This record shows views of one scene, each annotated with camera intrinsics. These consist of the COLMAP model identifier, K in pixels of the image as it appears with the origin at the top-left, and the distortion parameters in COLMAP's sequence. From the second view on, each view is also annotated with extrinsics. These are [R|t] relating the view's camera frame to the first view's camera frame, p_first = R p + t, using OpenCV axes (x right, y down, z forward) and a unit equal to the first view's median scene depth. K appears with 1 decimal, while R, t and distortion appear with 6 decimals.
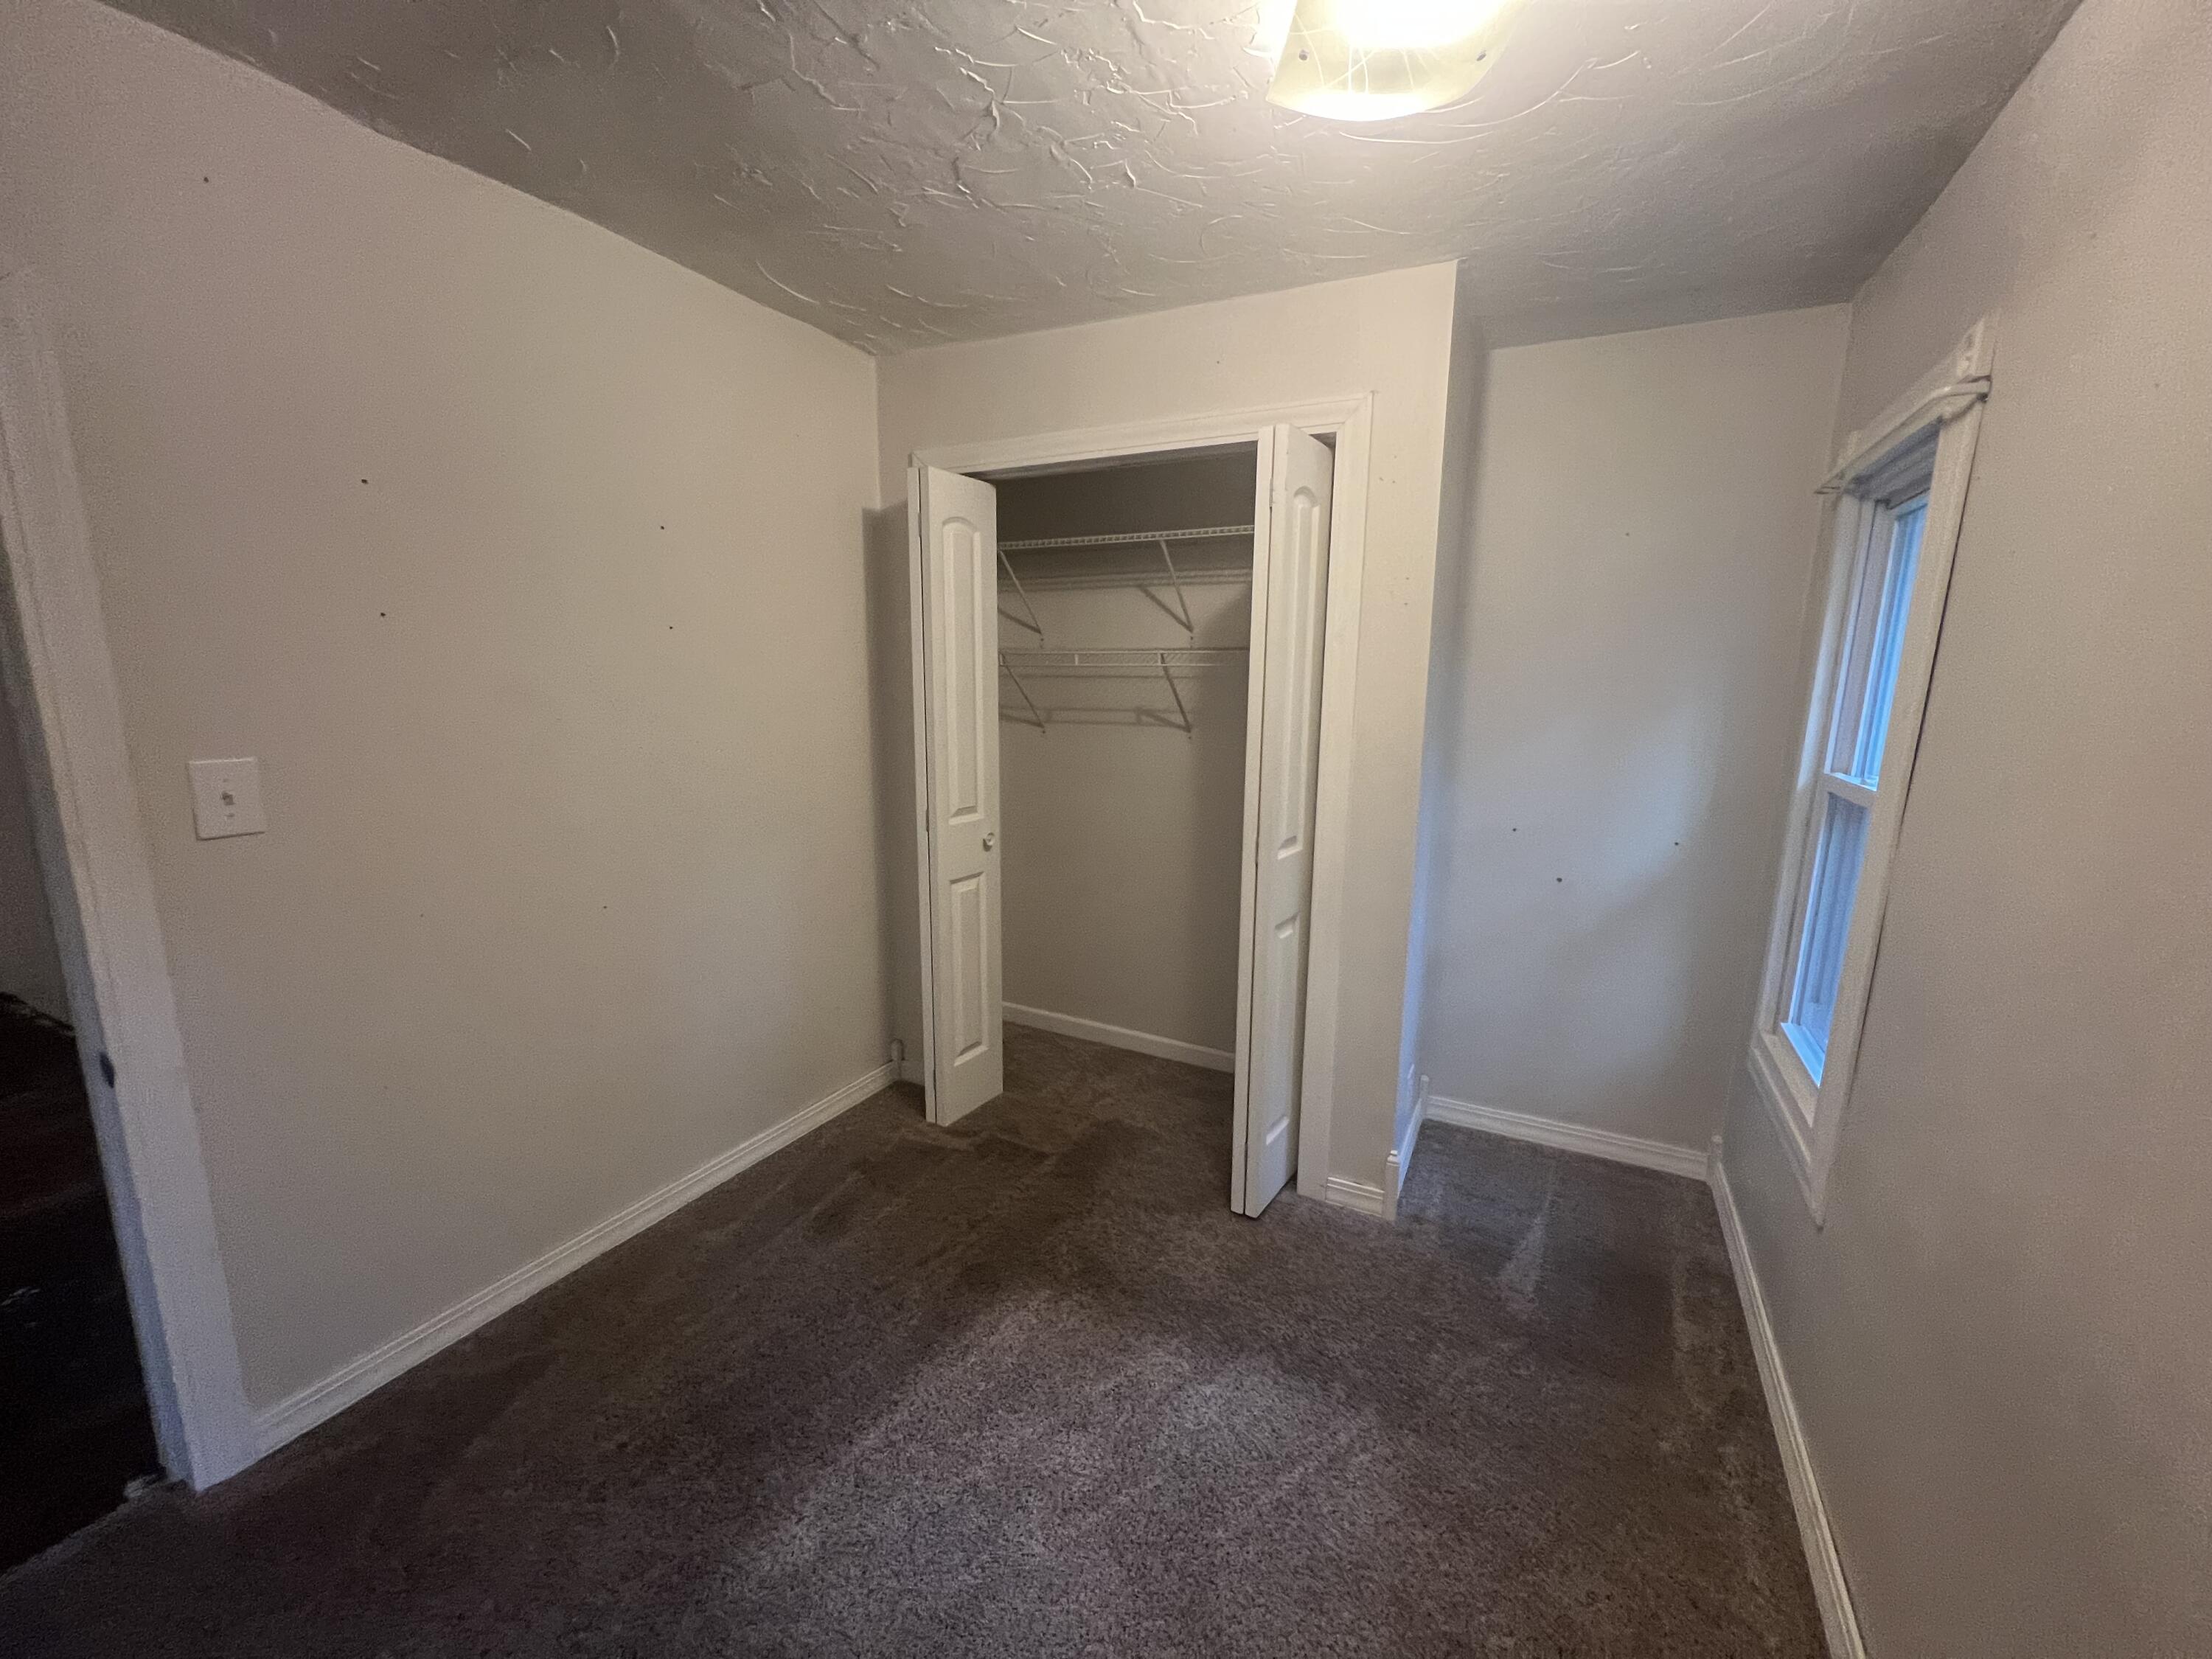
lens RADIAL K [[879.6, 0, 1104.2], [0, 879.6, 834.4], [0, 0, 1]] dist [-0.001762, -0.000150]
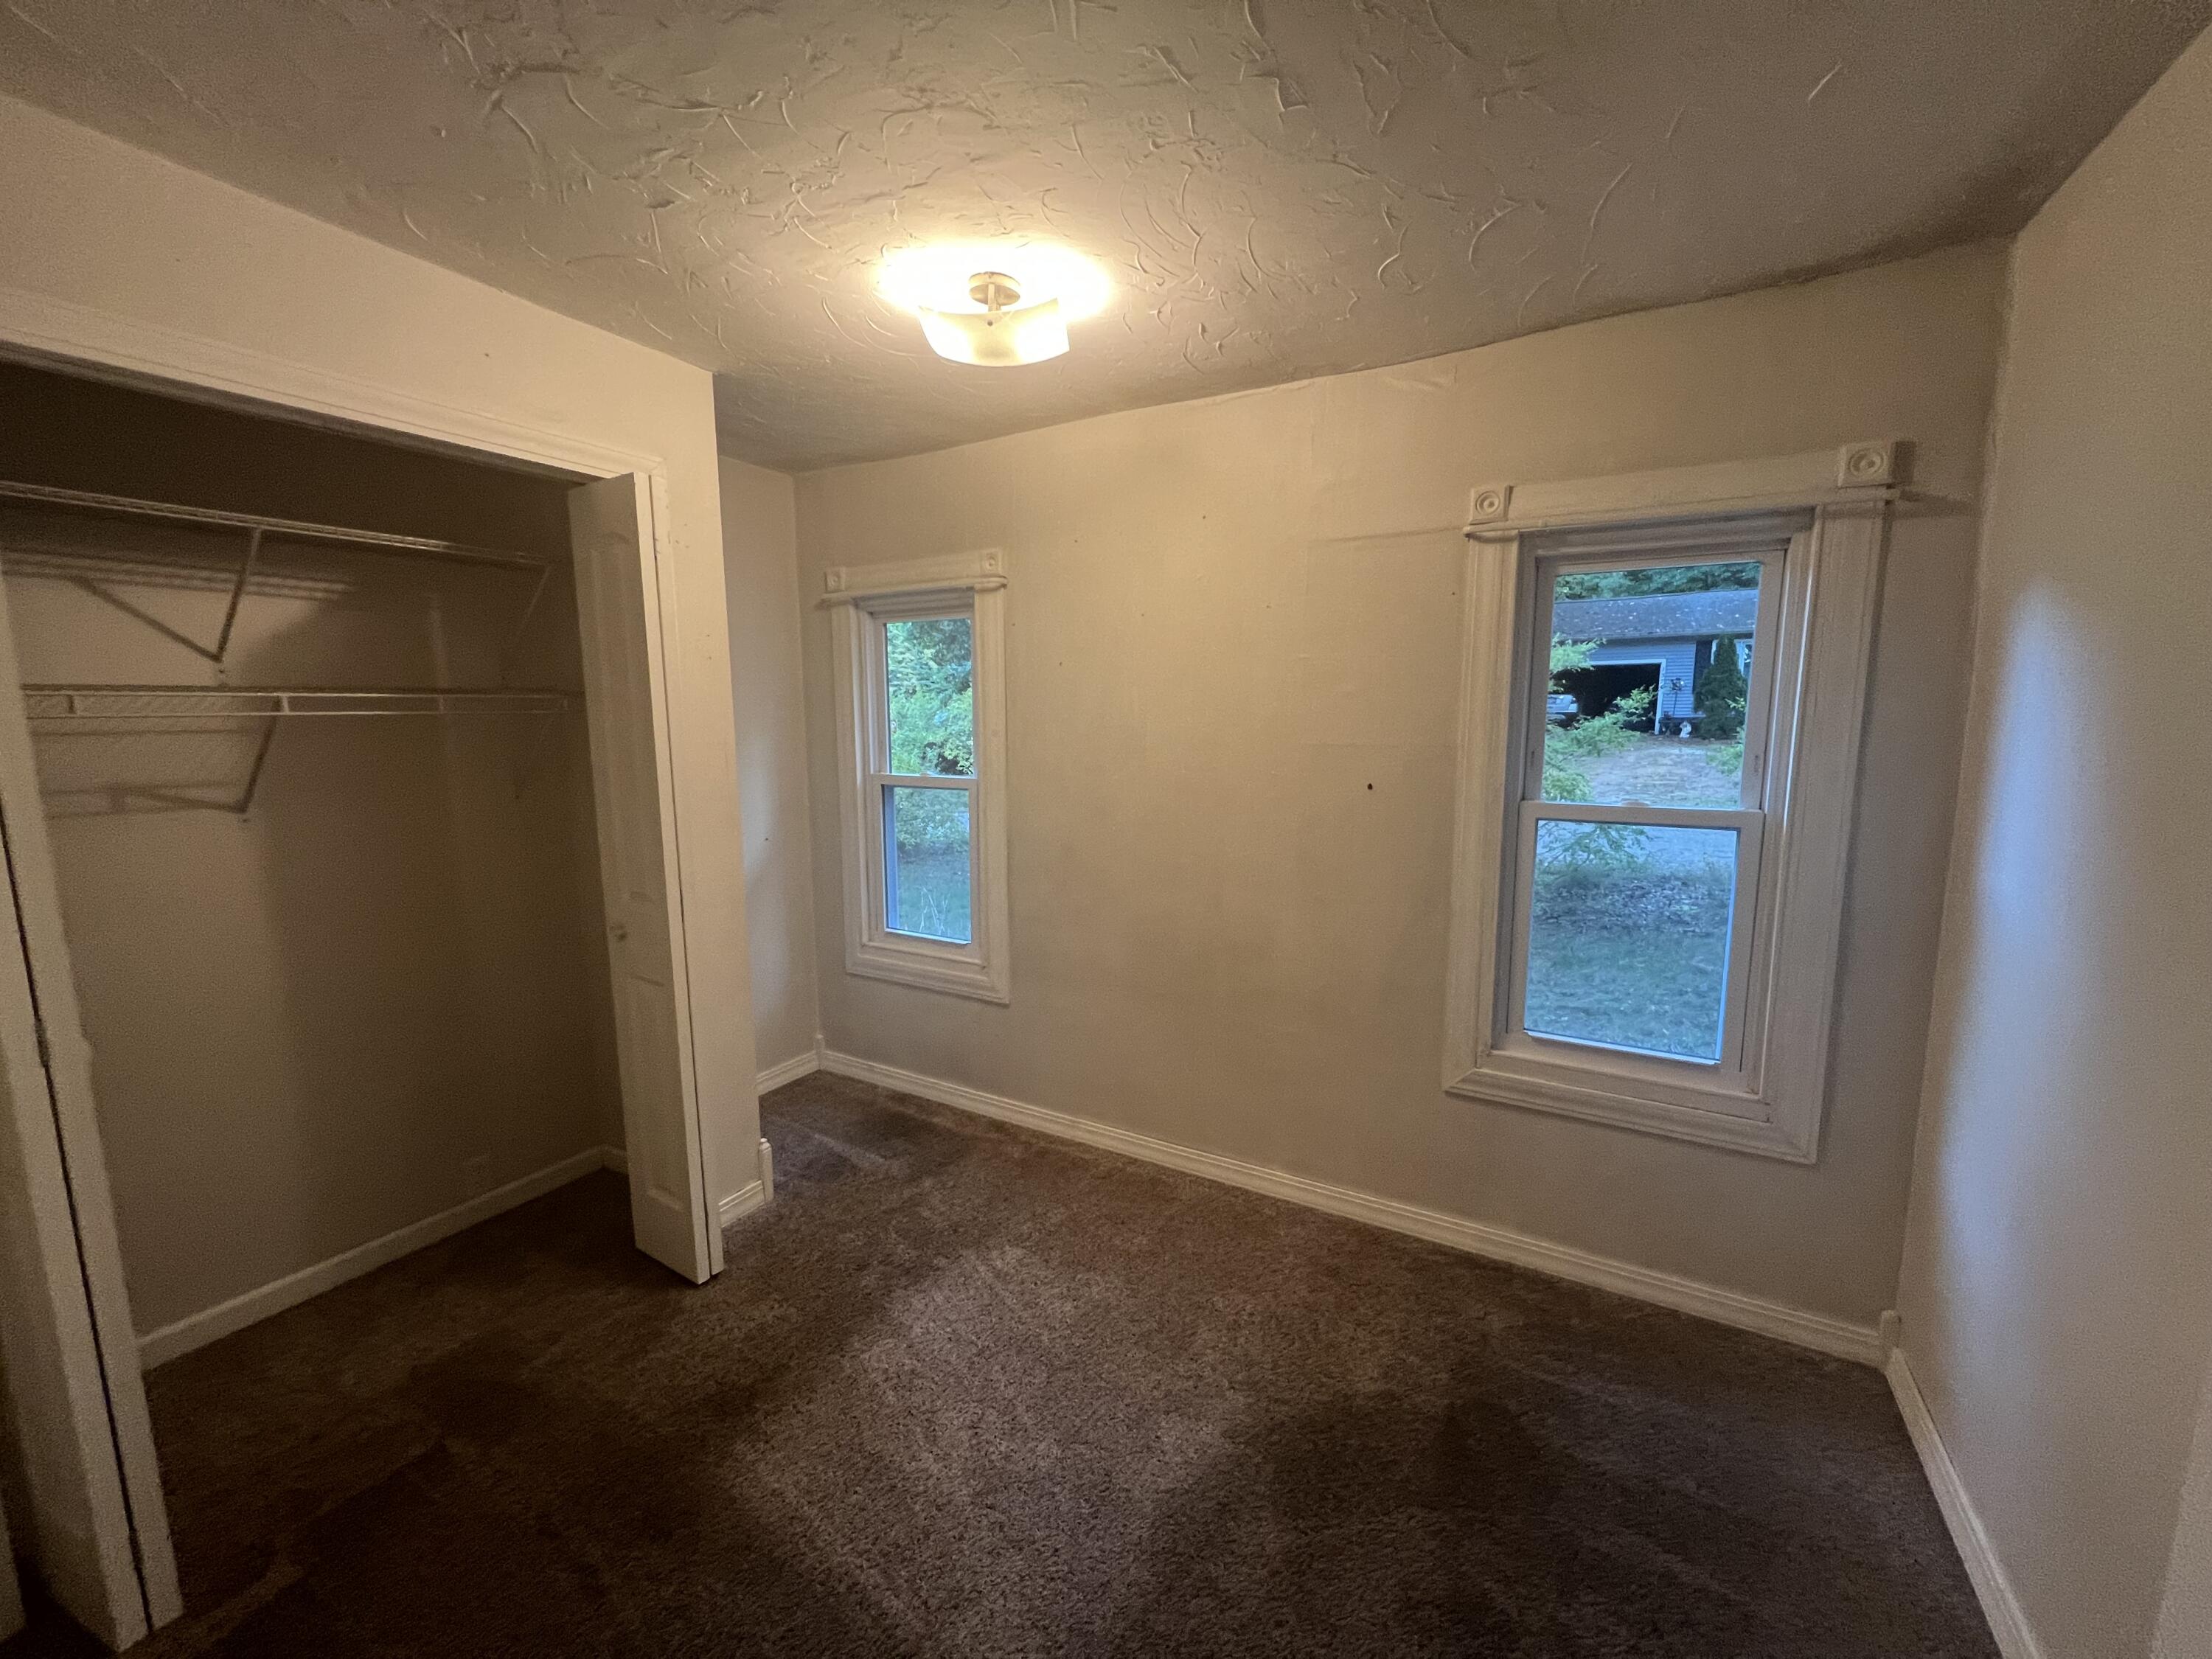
lens RADIAL K [[879.6, 0, 1102.3], [0, 879.6, 828.8], [0, 0, 1]] dist [-0.001762, -0.000150]
pose [[0.049300, -0.149019, 0.987605, -0.708499], [0.182043, 0.973585, 0.137816, -0.103692], [-0.982054, 0.172993, 0.075125, 0.424382]]
